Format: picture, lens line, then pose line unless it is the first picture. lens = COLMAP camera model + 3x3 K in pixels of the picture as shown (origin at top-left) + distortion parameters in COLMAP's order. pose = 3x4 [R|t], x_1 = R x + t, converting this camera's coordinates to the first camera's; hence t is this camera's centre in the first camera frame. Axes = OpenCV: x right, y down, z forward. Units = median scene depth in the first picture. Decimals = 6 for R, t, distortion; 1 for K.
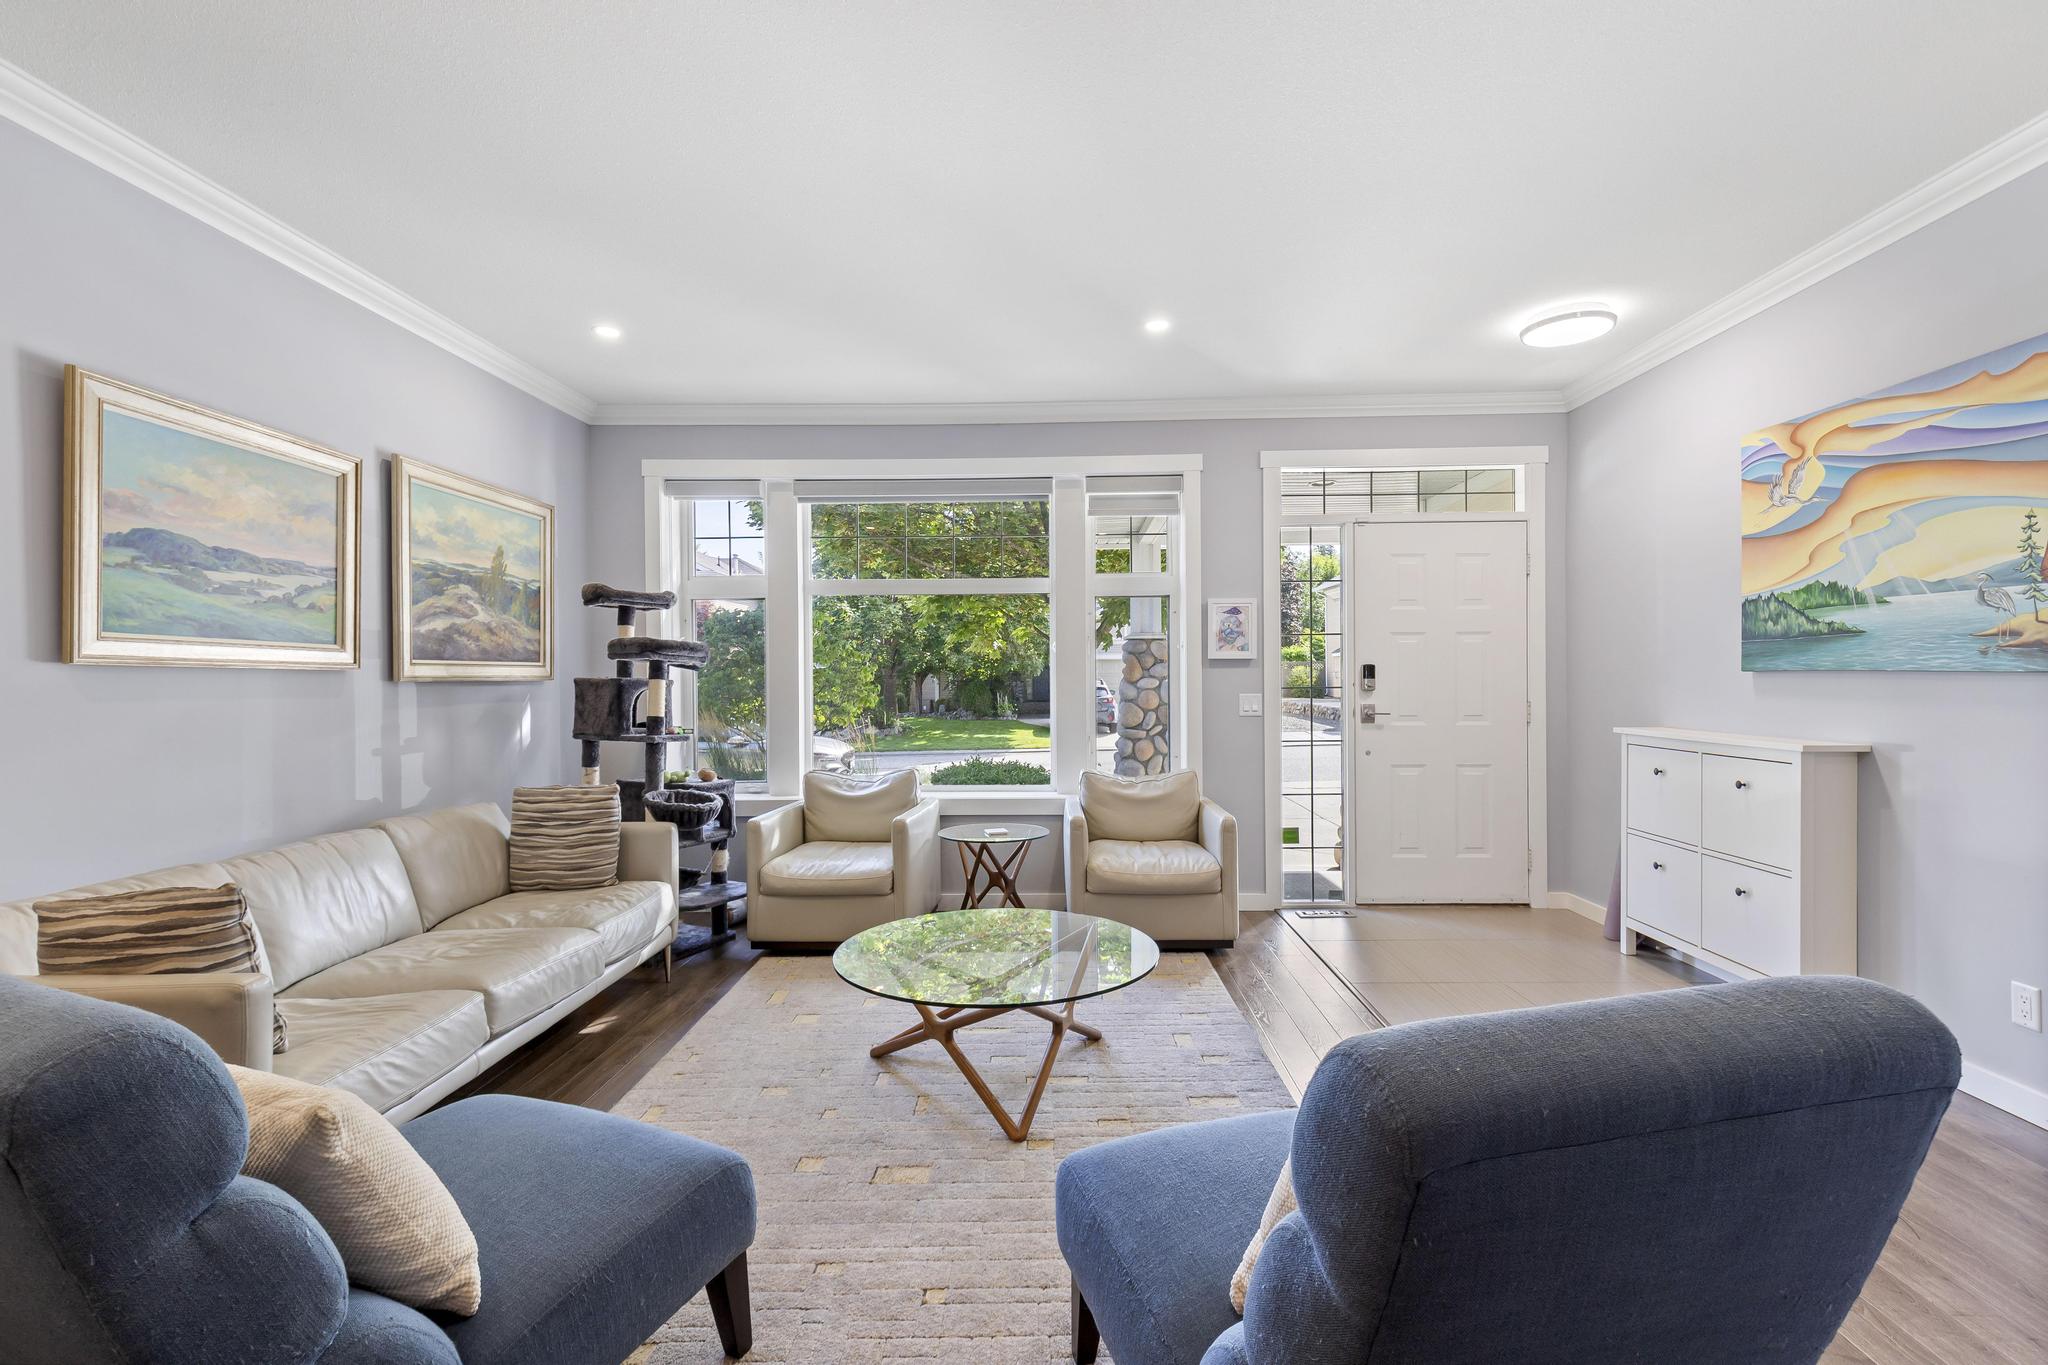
lens RADIAL K [[915.4, 0, 1030.1], [0, 915.4, 673.2], [0, 0, 1]] dist [0.002546, 0.000471]
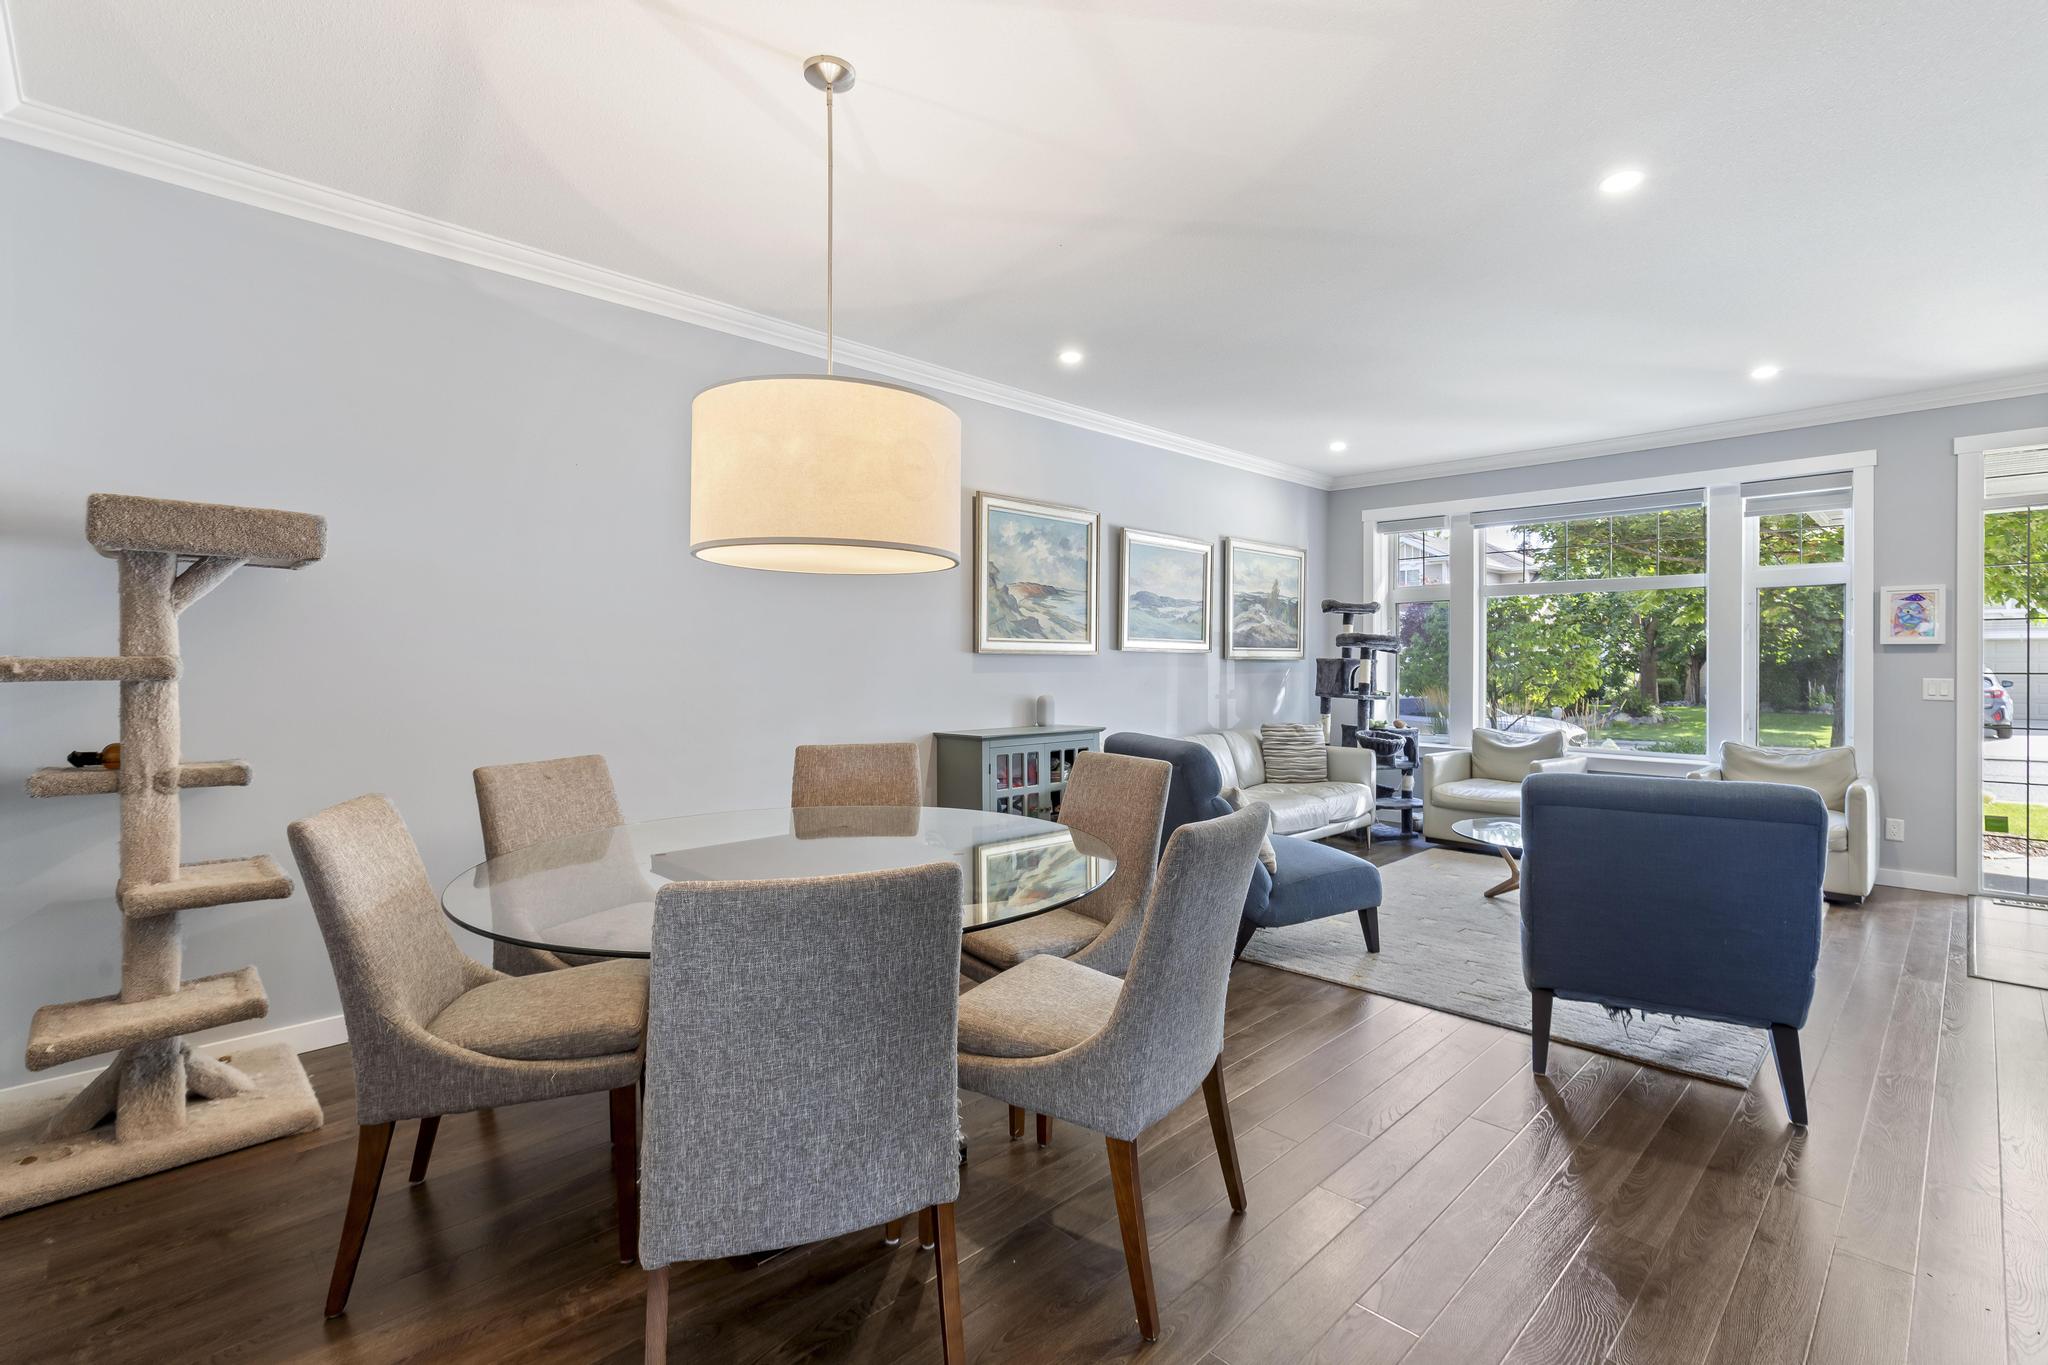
lens RADIAL K [[922.4, 0, 1035.9], [0, 922.4, 675.8], [0, 0, 1]] dist [0.001155, 0.000007]
pose [[0.720116, 0.020065, -0.693564, 0.274653], [-0.004699, 0.999700, 0.024043, -0.000504], [0.693838, -0.014055, 0.719994, -0.515047]]
